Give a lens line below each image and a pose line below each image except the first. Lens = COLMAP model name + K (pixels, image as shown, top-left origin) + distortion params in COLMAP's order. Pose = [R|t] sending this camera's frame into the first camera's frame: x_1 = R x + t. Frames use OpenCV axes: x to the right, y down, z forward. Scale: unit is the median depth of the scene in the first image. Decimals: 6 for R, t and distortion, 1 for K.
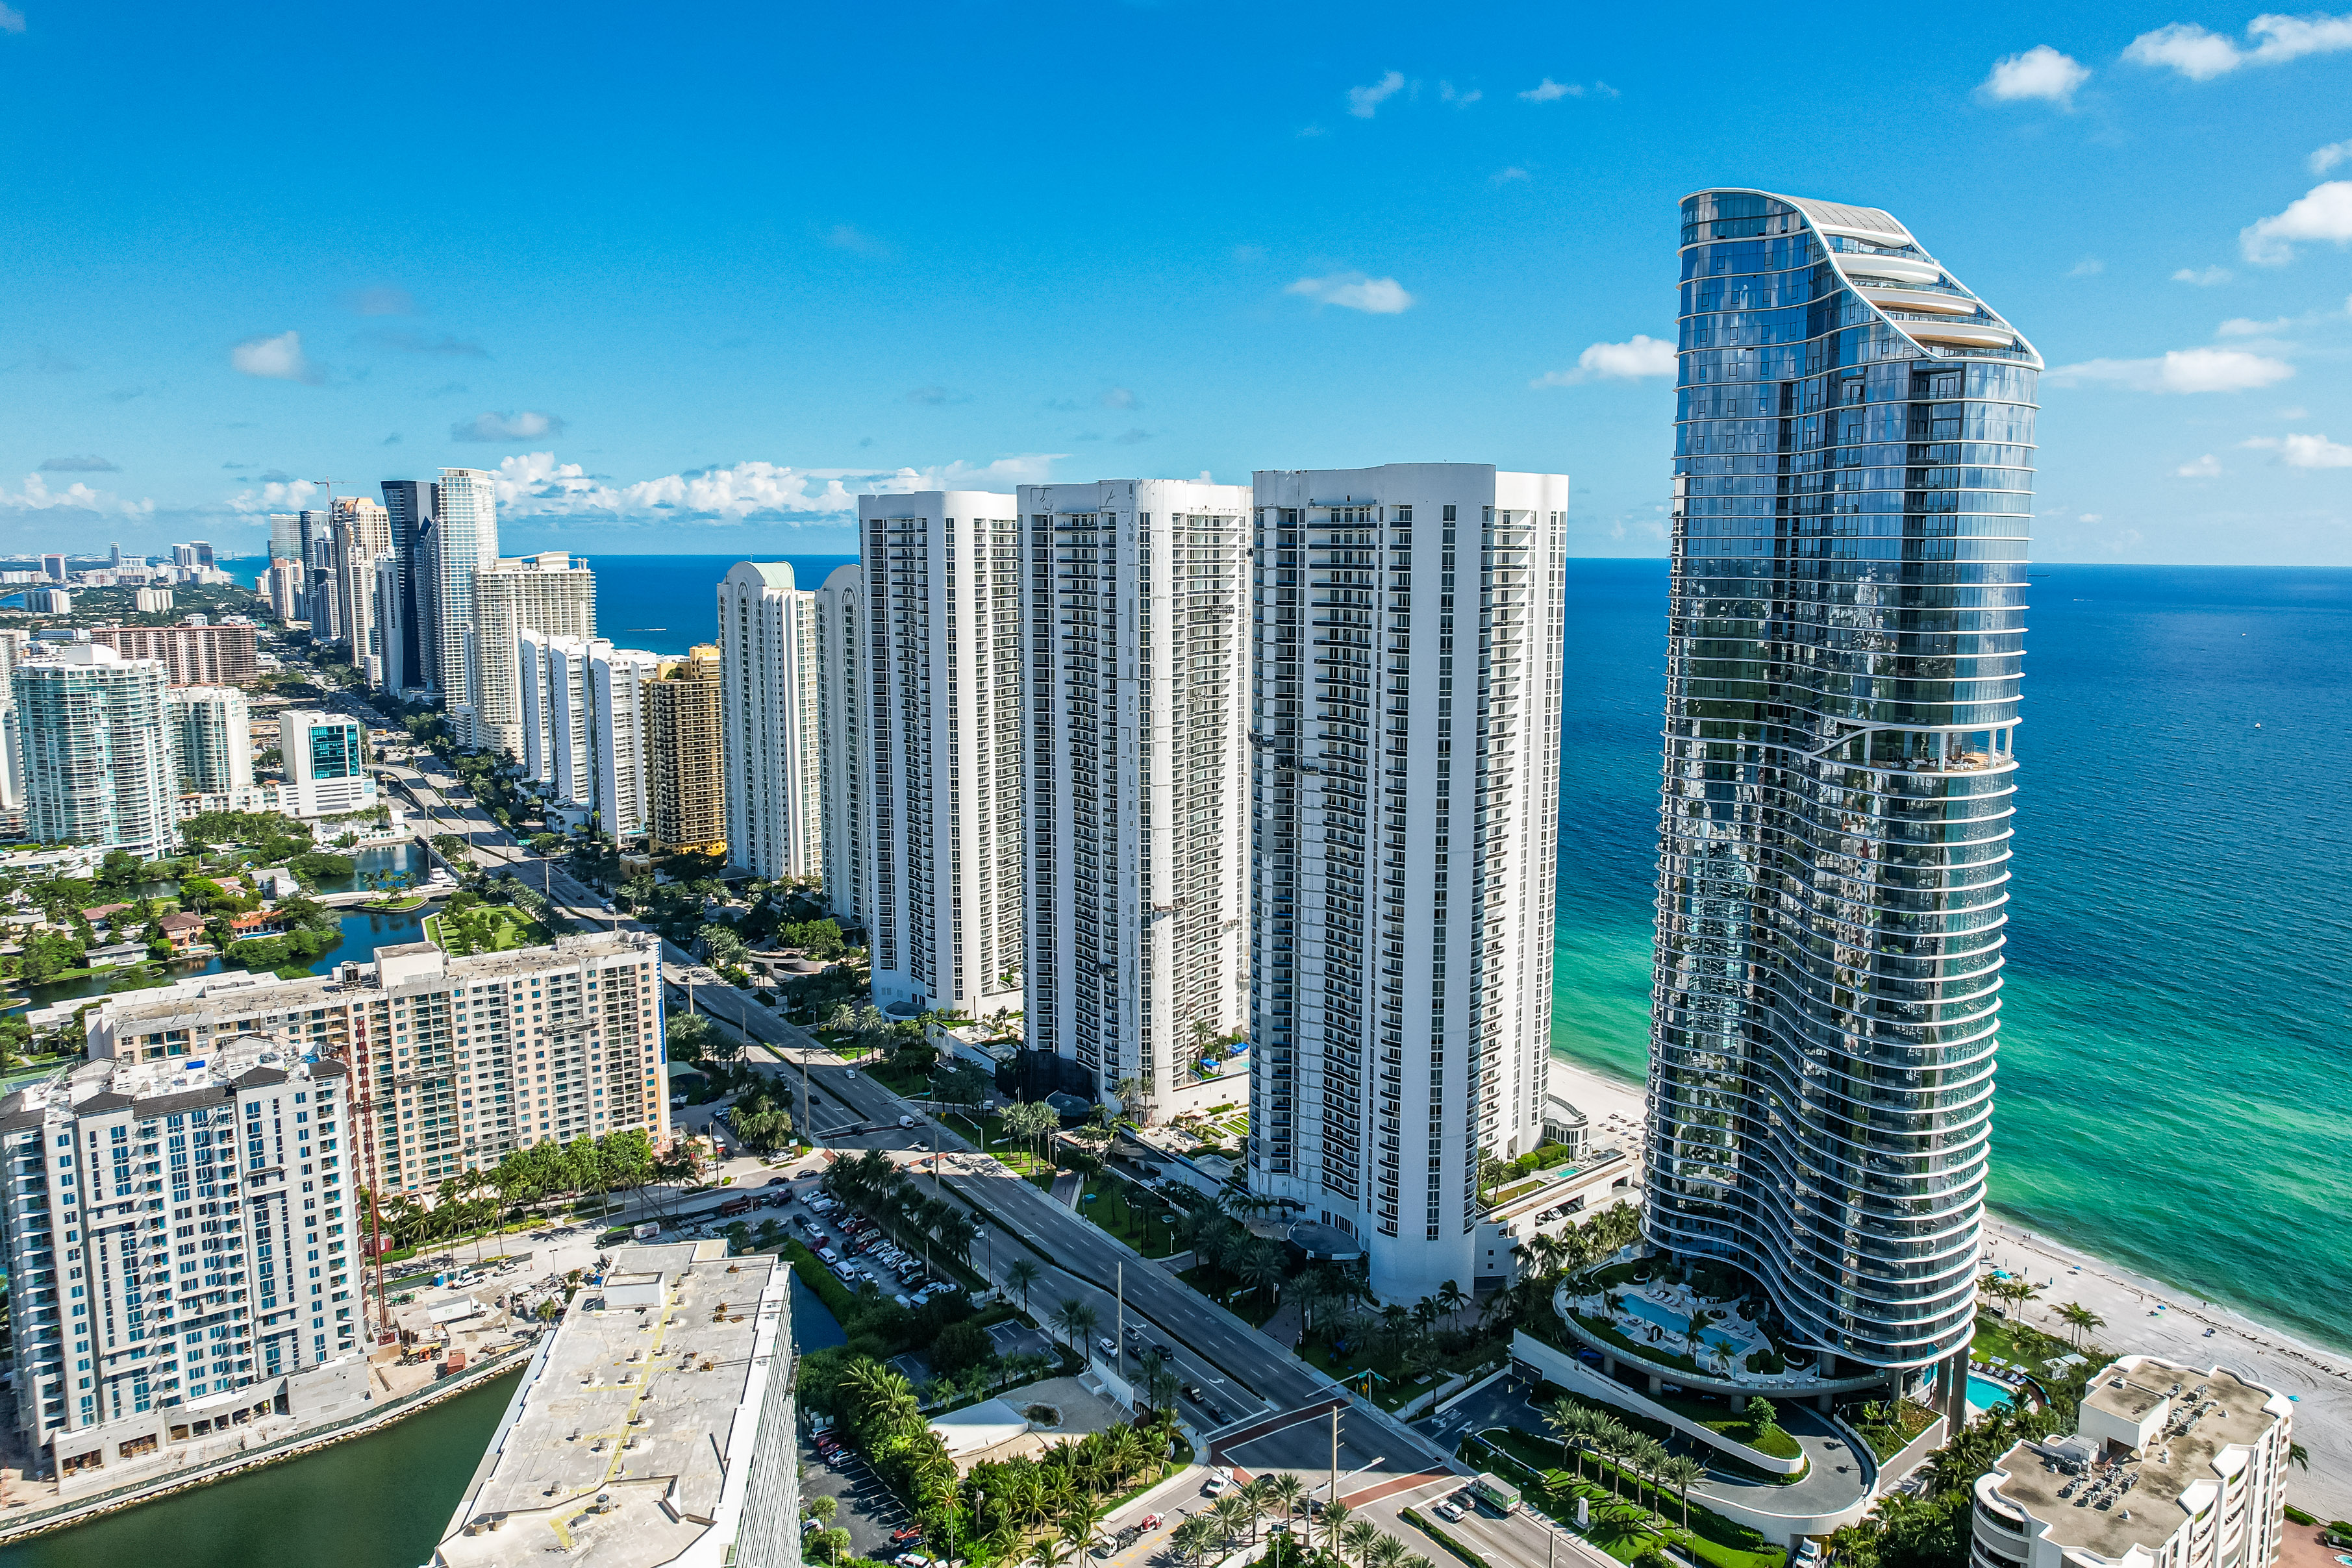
lens RADIAL K [[1595.8, 0, 1232.1], [0, 1595.8, 739.6], [0, 0, 1]] dist [-0.086667, 0.079008]
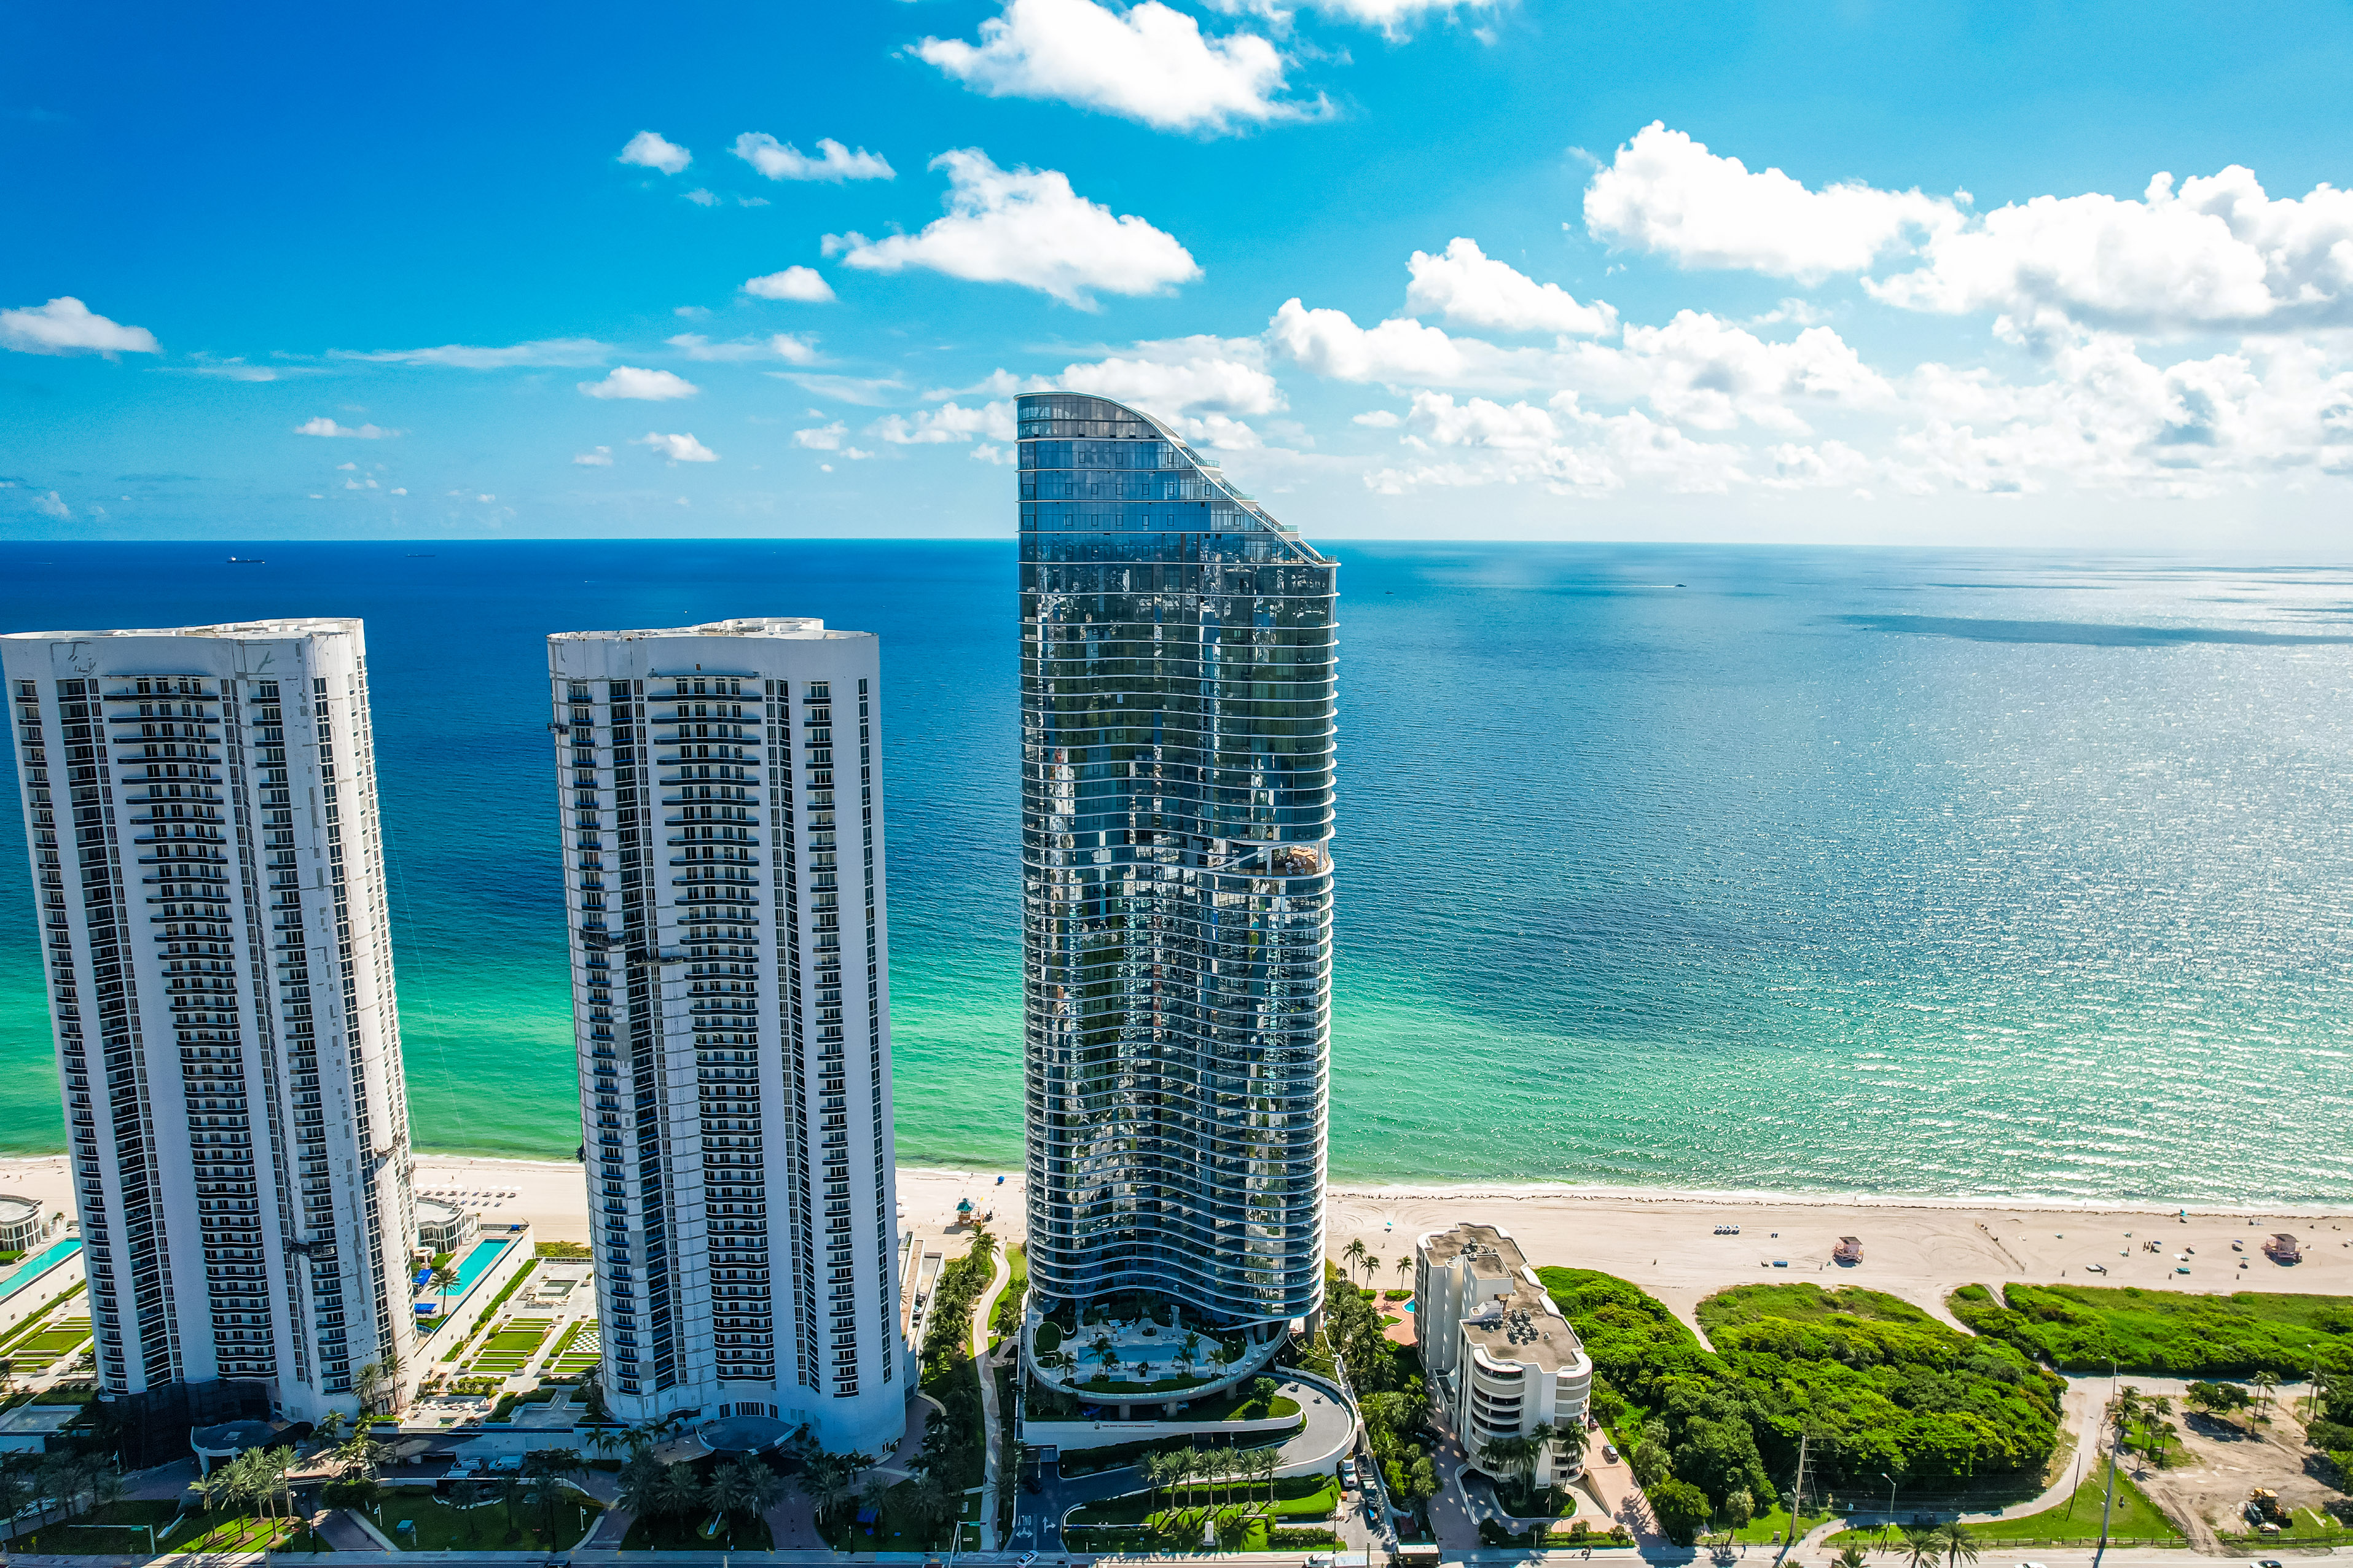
lens RADIAL K [[1513.8, 0, 1217.7], [0, 1513.8, 793.3], [0, 0, 1]] dist [-0.079954, 0.072983]
pose [[0.582677, -0.141005, 0.800378, -0.433023], [0.095996, 0.989880, 0.104506, -0.132130], [-0.807015, 0.015940, 0.590316, 0.224346]]
